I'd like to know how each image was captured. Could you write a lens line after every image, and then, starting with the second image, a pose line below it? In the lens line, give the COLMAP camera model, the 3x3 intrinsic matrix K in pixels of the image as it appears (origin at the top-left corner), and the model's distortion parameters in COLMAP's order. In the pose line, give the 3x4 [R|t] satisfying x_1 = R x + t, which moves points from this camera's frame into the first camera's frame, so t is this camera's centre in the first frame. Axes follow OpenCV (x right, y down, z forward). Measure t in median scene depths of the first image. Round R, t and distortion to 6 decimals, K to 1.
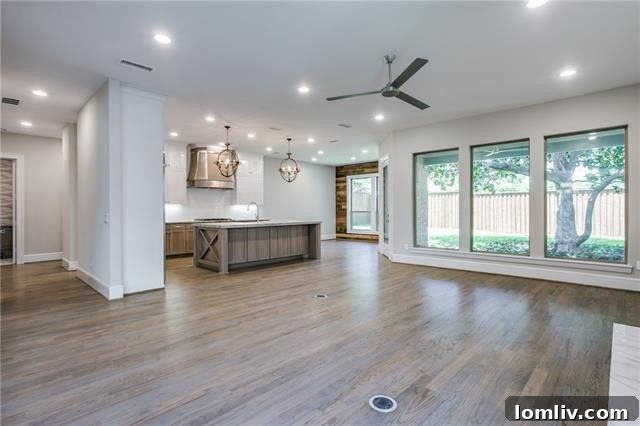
lens RADIAL K [[327.3, 0, 317.8], [0, 327.3, 212.6], [0, 0, 1]] dist [-0.037855, 0.000165]
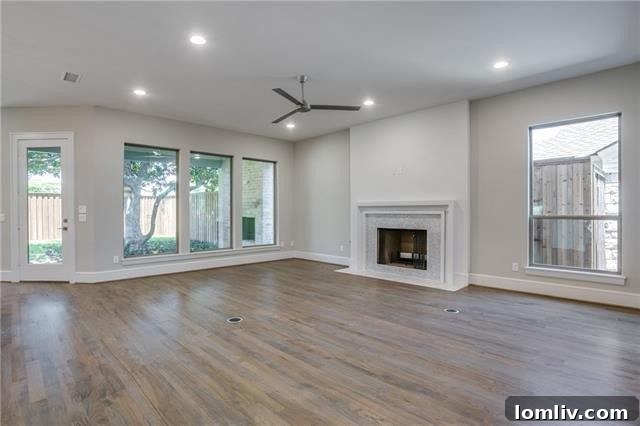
lens RADIAL K [[327.3, 0, 317.8], [0, 327.3, 212.6], [0, 0, 1]] dist [-0.037855, 0.000165]
pose [[0.023678, 0.001414, 0.999719, -0.374935], [0.009114, 0.999957, -0.001630, -0.002513], [-0.999678, 0.009150, 0.023664, 0.369963]]
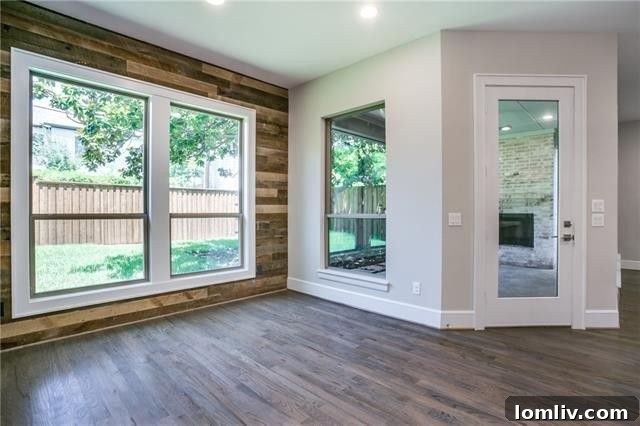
lens RADIAL K [[320.9, 0, 320.0], [0, 320.9, 213.0], [0, 0, 1]] dist [-0.029365, 0.001013]
pose [[-0.004749, -0.005531, 0.999973, -0.151863], [0.003685, 0.999978, 0.005549, -0.008042], [-0.999982, 0.003711, -0.004729, 1.089423]]
